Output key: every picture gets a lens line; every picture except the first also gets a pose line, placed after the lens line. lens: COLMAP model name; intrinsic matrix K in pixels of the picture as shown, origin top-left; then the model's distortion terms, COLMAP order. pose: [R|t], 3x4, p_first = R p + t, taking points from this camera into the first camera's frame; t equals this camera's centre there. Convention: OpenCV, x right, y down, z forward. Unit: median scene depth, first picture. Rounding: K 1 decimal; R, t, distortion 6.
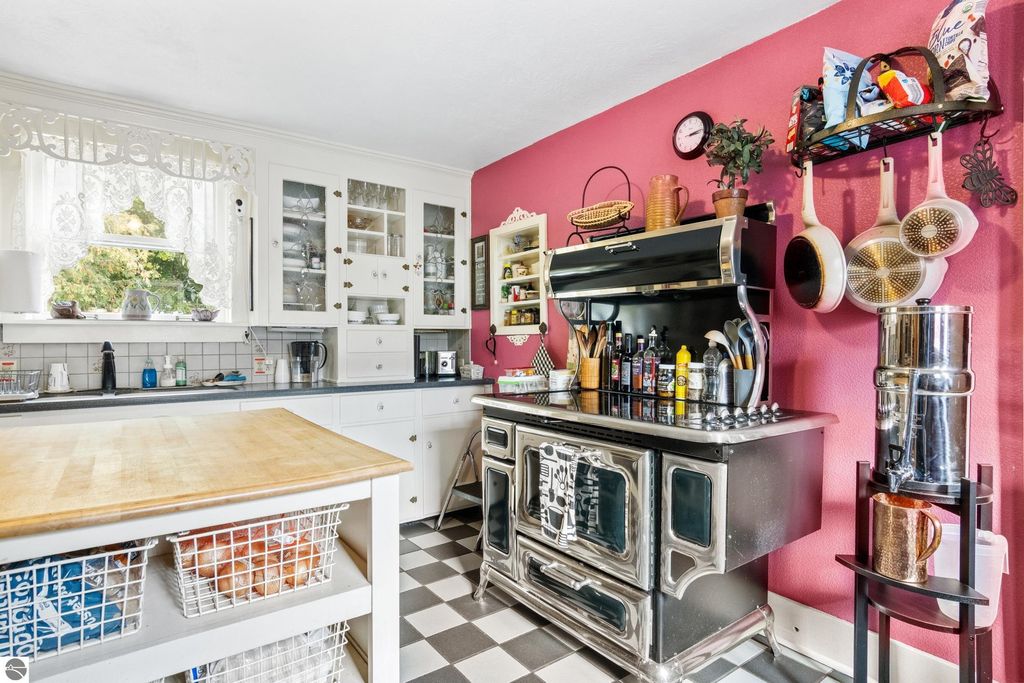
lens RADIAL K [[536.6, 0, 507.9], [0, 536.6, 345.3], [0, 0, 1]] dist [-0.007016, -0.001541]
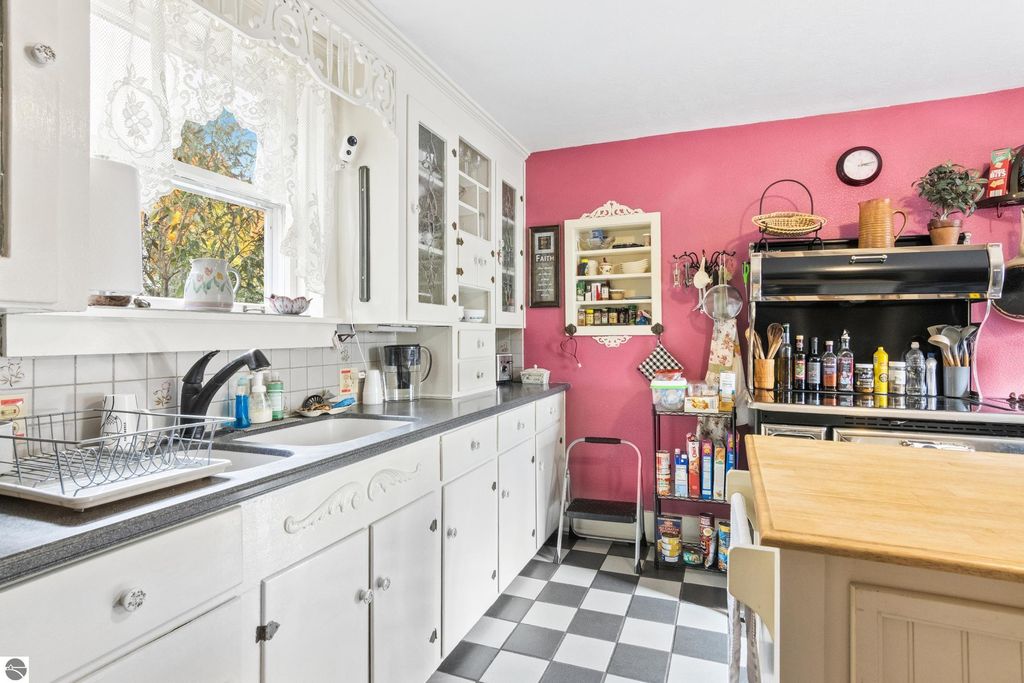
lens RADIAL K [[545.2, 0, 511.8], [0, 545.2, 333.1], [0, 0, 1]] dist [-0.001765, -0.000451]
pose [[0.842836, 0.002181, 0.538166, -0.675428], [0.005982, 0.999892, -0.013421, -0.012891], [-0.538137, 0.014531, 0.842732, 0.302669]]
